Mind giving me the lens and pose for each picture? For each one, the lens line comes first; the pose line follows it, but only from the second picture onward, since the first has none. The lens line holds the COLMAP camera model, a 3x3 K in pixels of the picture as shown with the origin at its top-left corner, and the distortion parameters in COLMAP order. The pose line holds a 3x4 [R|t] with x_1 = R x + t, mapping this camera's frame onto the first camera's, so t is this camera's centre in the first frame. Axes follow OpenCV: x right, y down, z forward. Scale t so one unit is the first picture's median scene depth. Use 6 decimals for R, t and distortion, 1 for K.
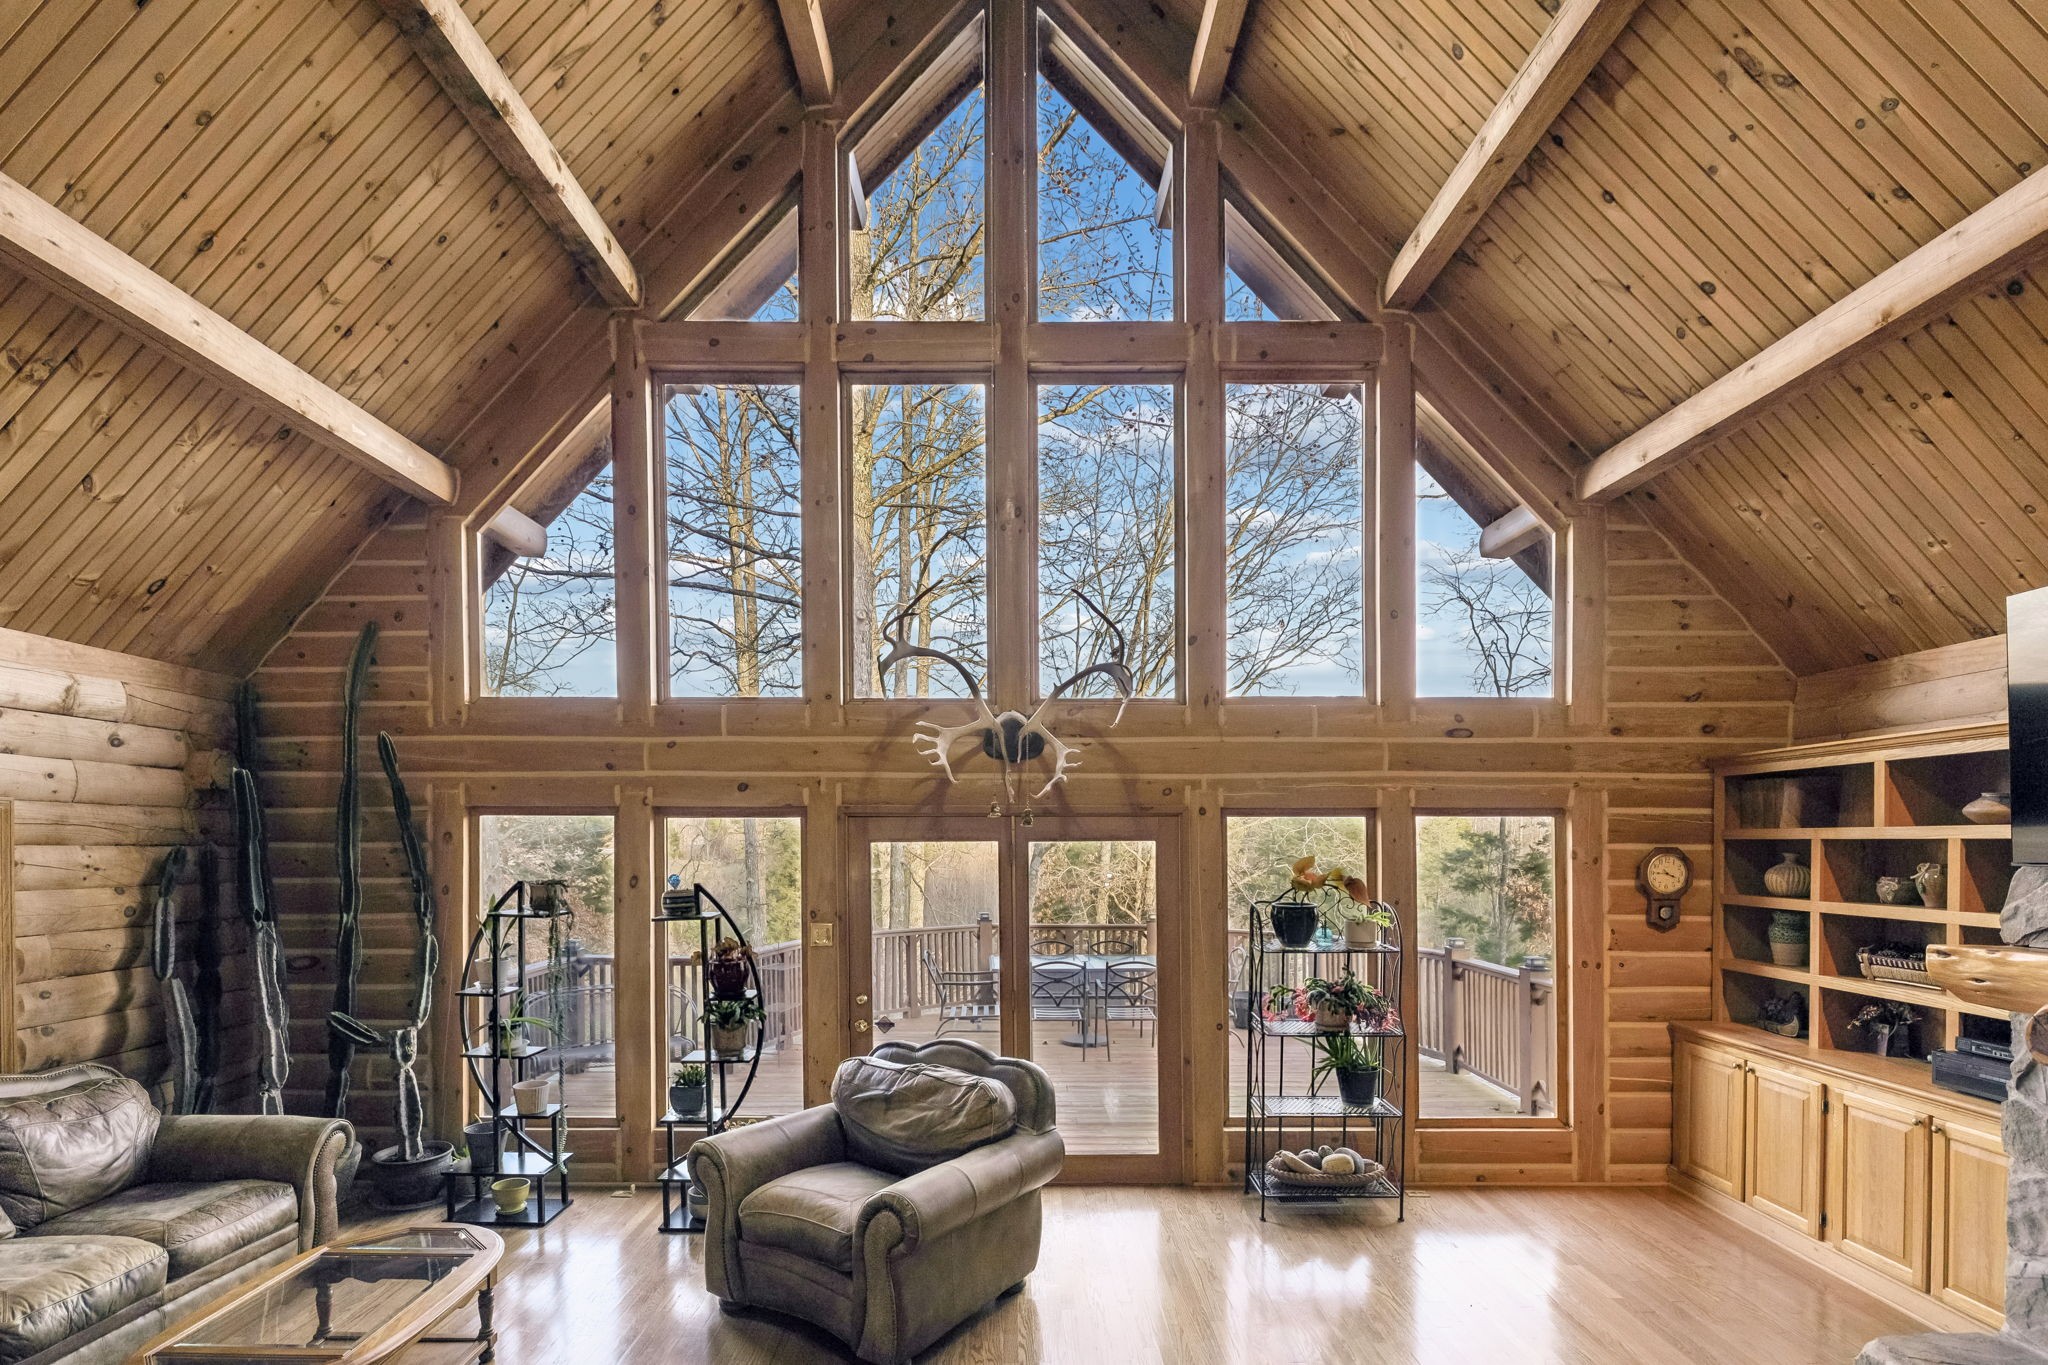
lens RADIAL K [[980.7, 0, 992.6], [0, 980.7, 855.5], [0, 0, 1]] dist [-0.008765, -0.000506]
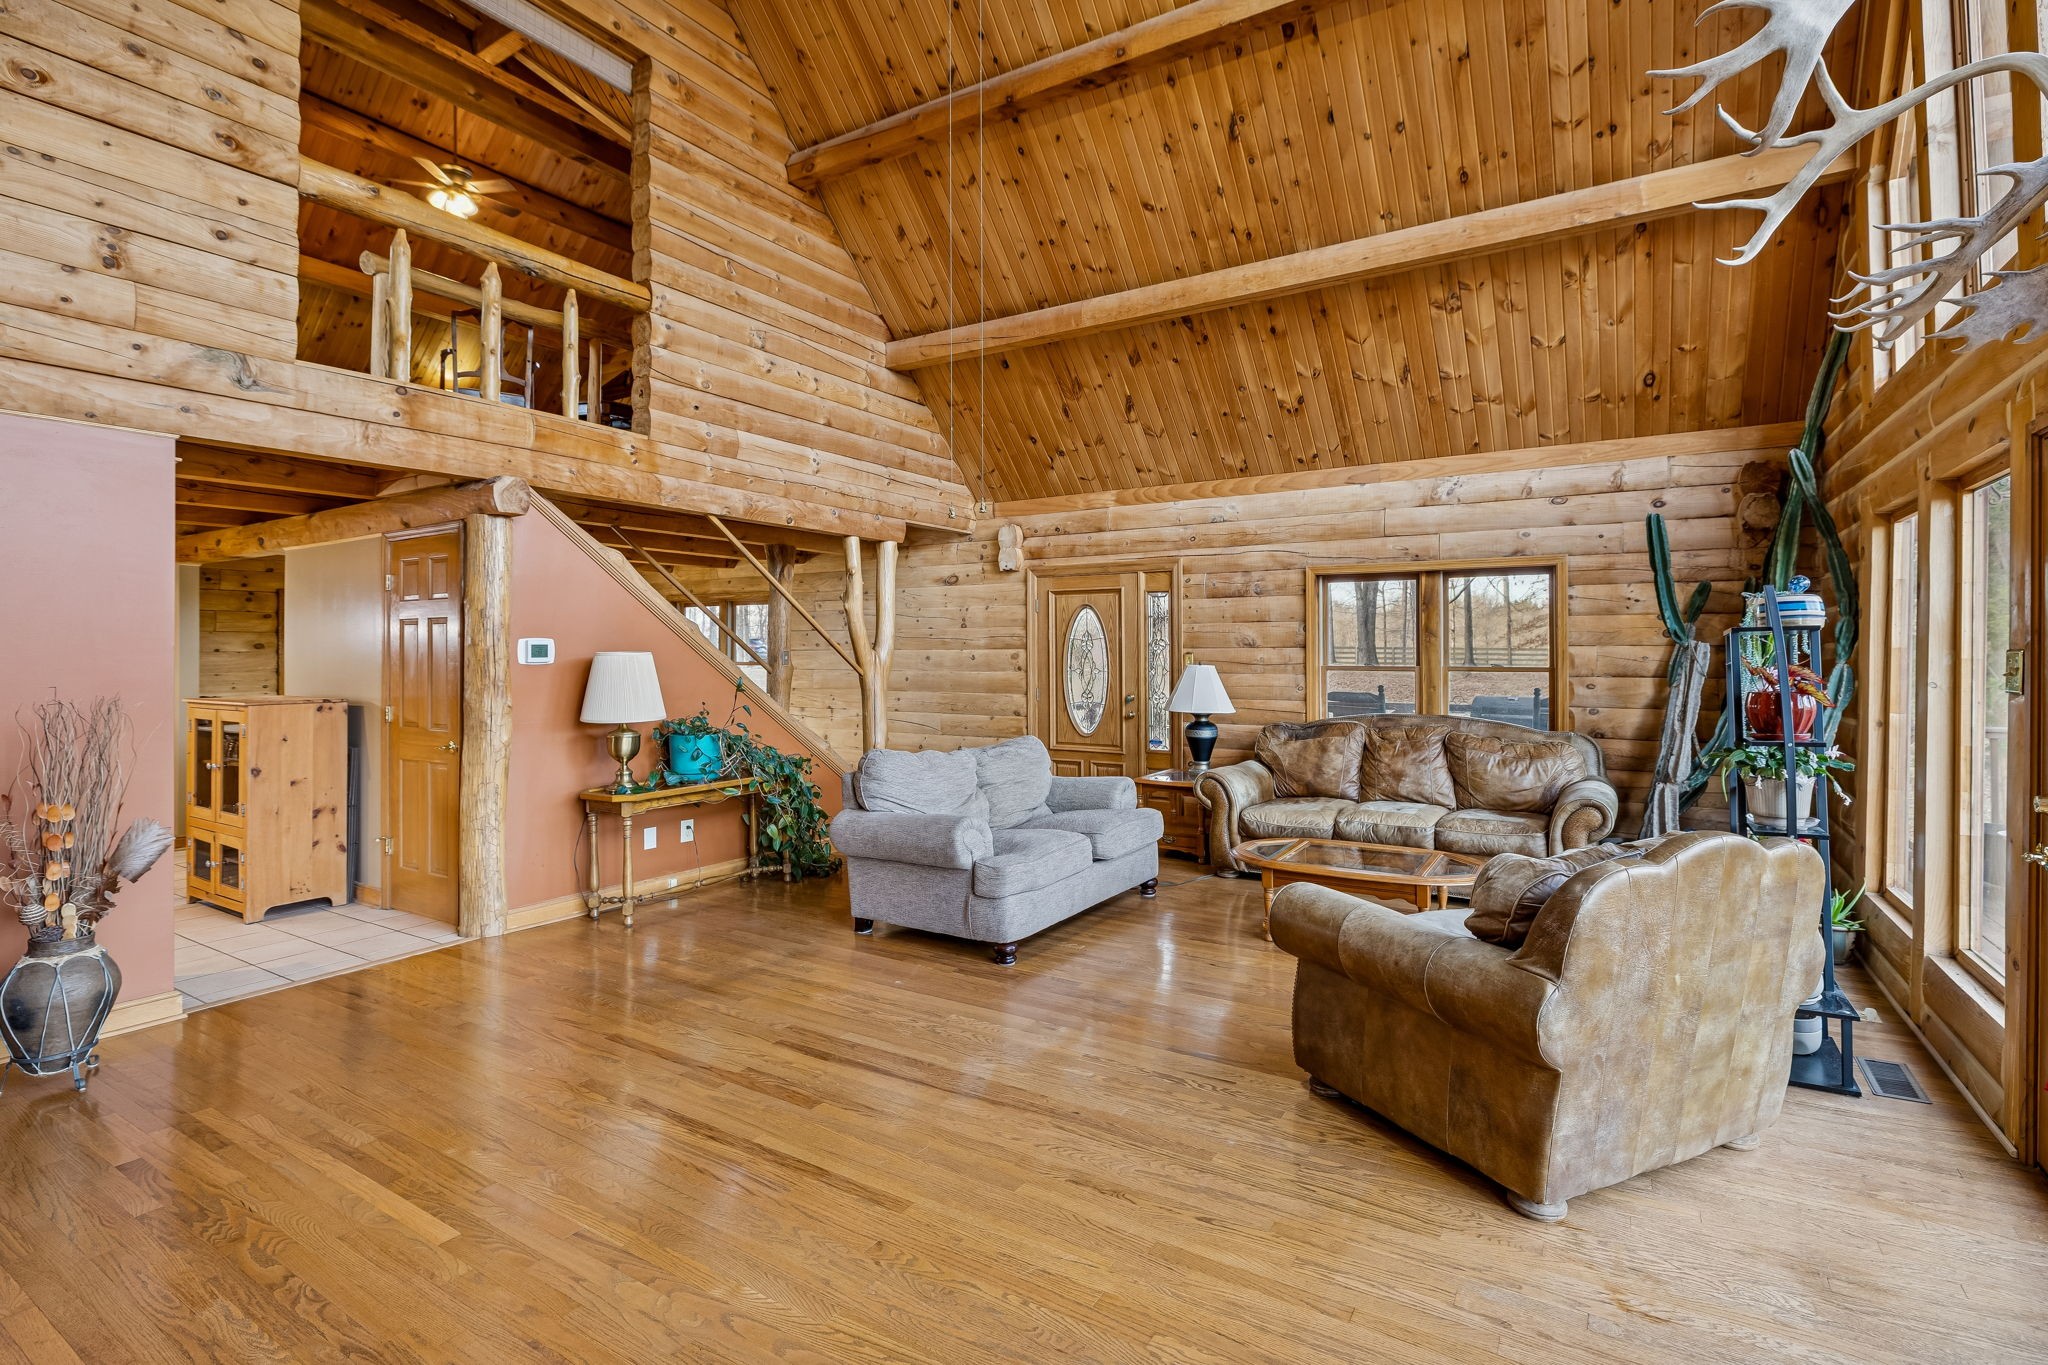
lens RADIAL K [[895.2, 0, 983.6], [0, 895.2, 648.6], [0, 0, 1]] dist [-0.013830, 0.005263]
pose [[-0.518801, 0.004860, -0.854881, 0.568293], [-0.008770, 0.999901, 0.011006, 0.070530], [0.854850, 0.013207, -0.518707, 0.816557]]
